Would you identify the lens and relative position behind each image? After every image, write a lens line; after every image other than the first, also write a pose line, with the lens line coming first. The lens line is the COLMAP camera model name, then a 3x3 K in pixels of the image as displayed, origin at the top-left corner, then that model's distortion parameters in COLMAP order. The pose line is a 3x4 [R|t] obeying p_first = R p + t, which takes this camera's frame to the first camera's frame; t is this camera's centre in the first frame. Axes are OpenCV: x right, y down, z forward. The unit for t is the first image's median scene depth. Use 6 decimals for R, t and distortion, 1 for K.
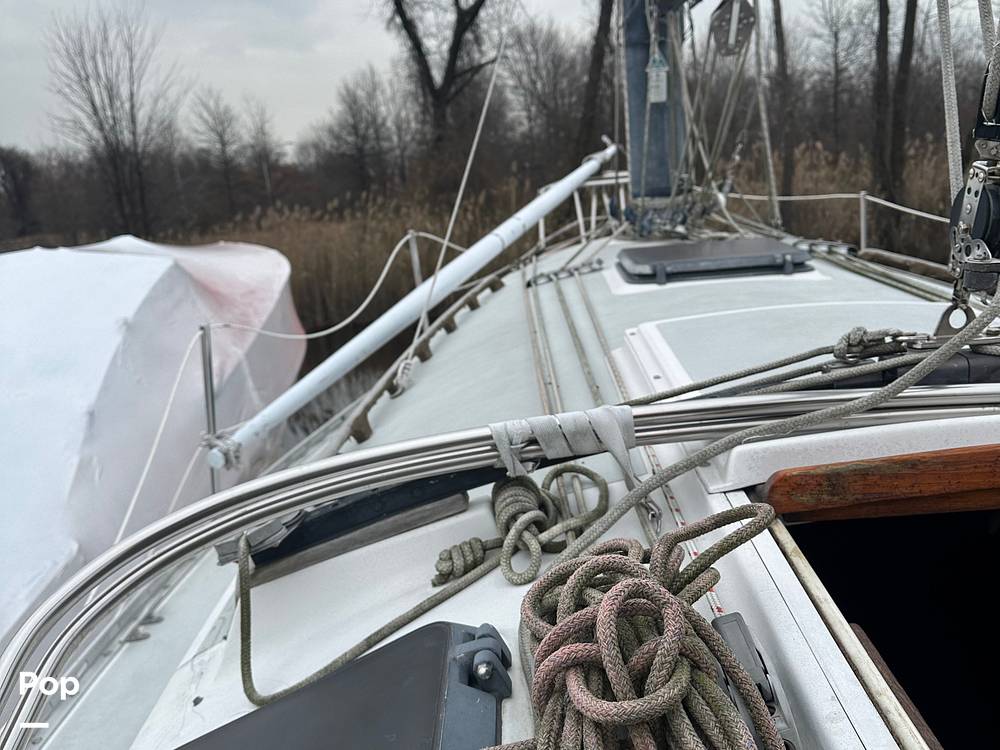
lens RADIAL K [[721.8, 0, 499.5], [0, 721.8, 353.6], [0, 0, 1]] dist [0.119876, -0.155322]
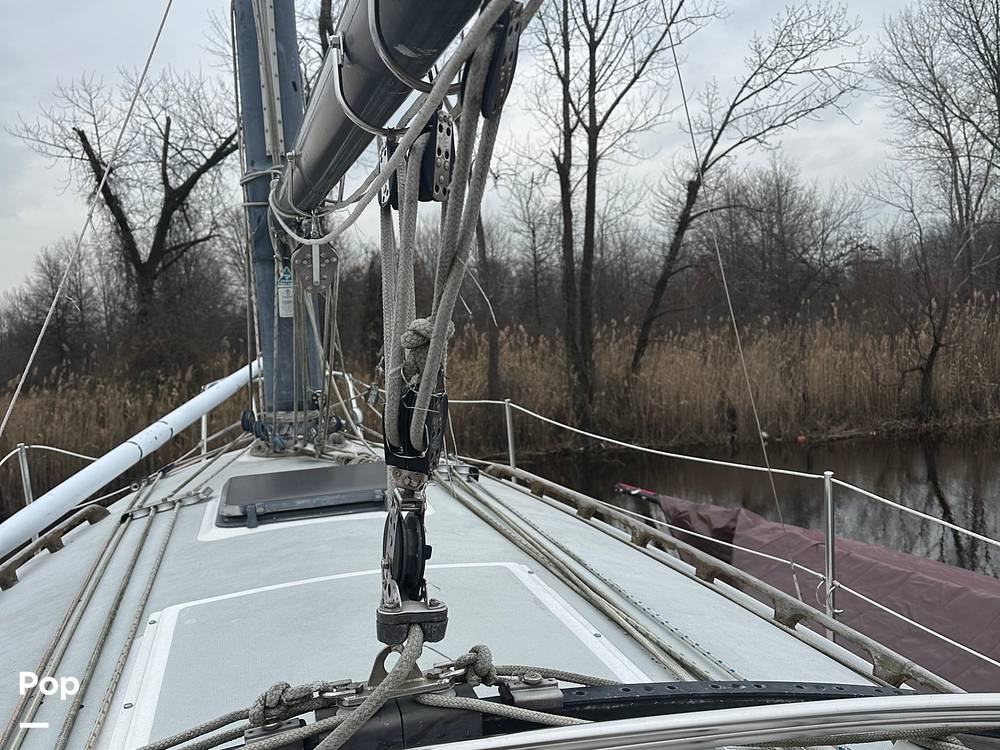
lens RADIAL K [[679.1, 0, 481.5], [0, 679.1, 373.9], [0, 0, 1]] dist [0.104600, -0.125743]
pose [[0.977843, -0.003636, 0.209310, 0.164250], [0.032526, 0.990346, -0.134749, -0.081062], [-0.206799, 0.138571, 0.968521, 0.041530]]
